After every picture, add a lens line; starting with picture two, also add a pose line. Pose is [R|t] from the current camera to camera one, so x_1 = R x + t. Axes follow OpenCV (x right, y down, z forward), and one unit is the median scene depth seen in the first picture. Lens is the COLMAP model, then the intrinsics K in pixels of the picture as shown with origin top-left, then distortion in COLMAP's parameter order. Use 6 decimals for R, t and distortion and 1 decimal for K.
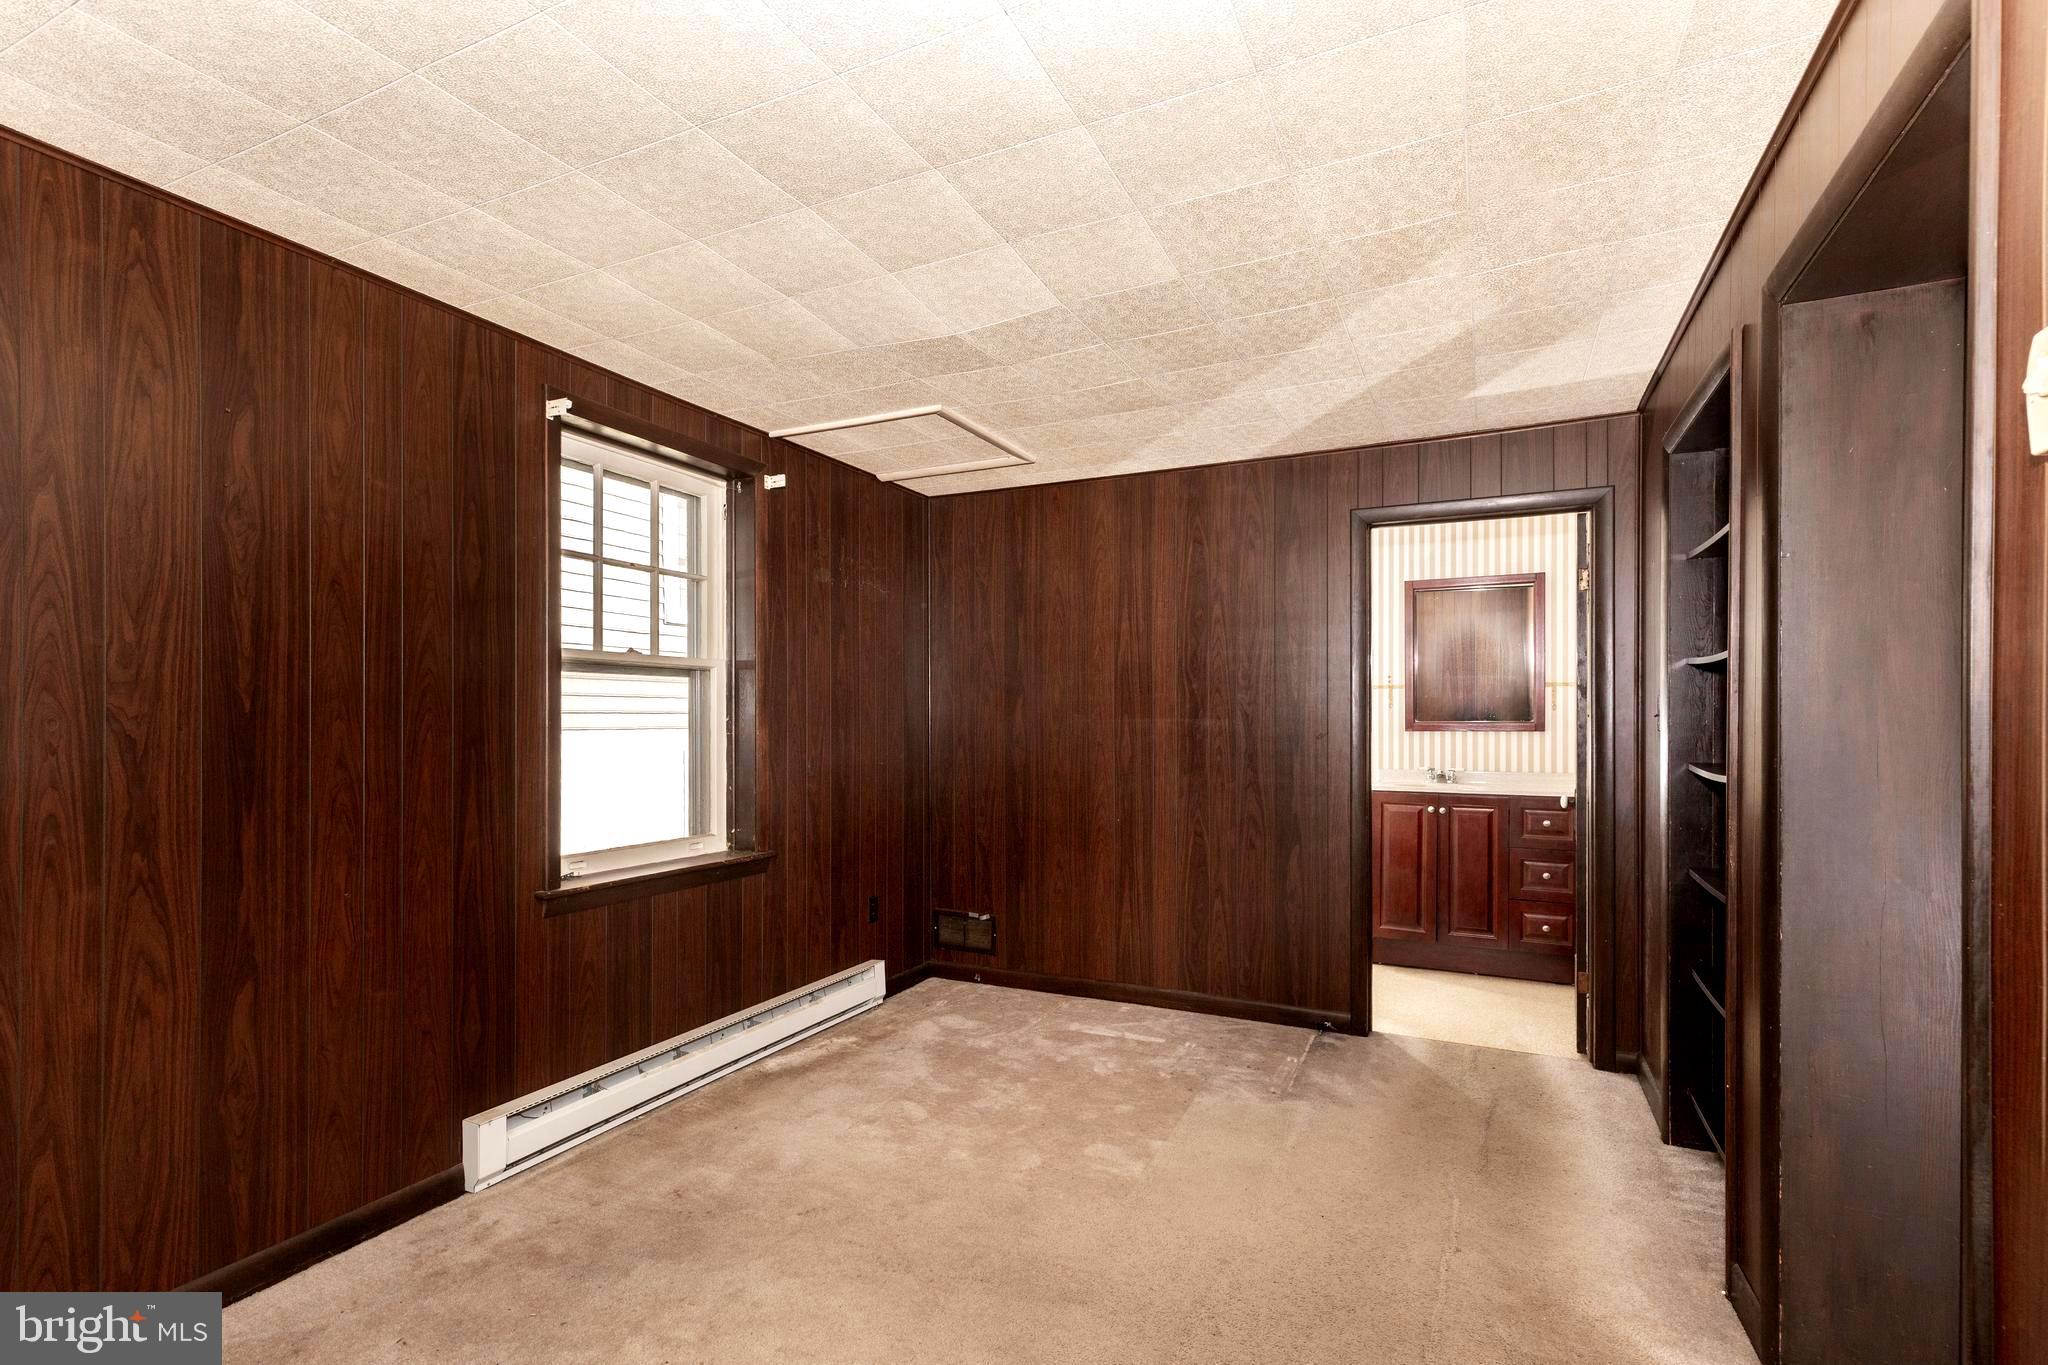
lens RADIAL K [[932.7, 0, 1033.2], [0, 932.7, 690.6], [0, 0, 1]] dist [0.012069, 0.000340]
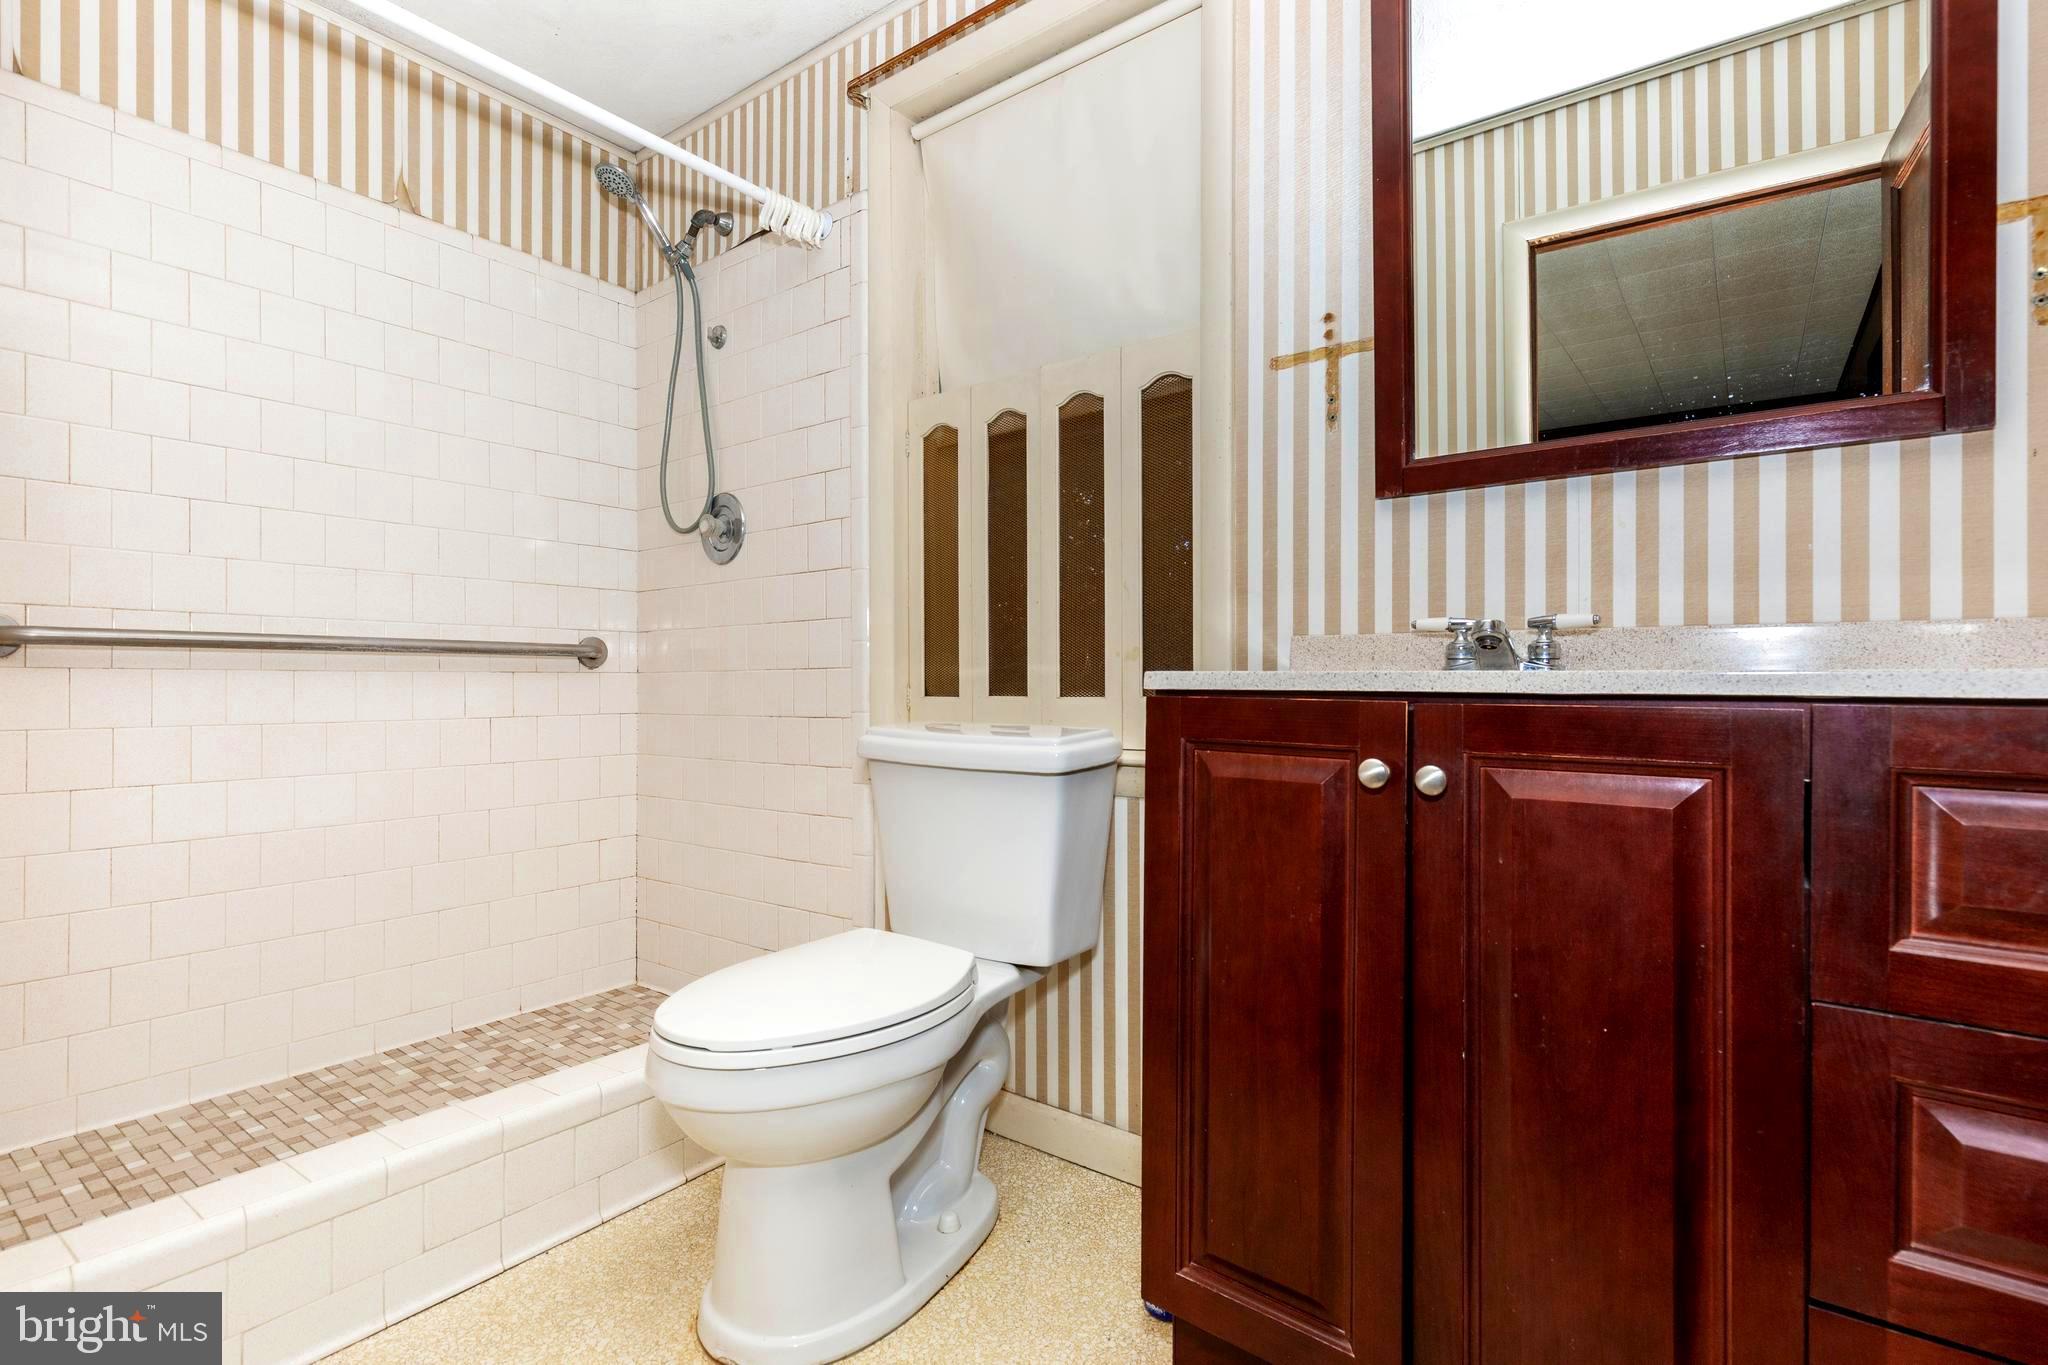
lens RADIAL K [[932.7, 0, 1033.2], [0, 932.7, 690.6], [0, 0, 1]] dist [0.012069, 0.000340]
pose [[0.981832, 0.000443, -0.189752, 0.345819], [0.006382, 0.999354, 0.035356, 0.089560], [0.189645, -0.035925, 0.981195, 0.693807]]
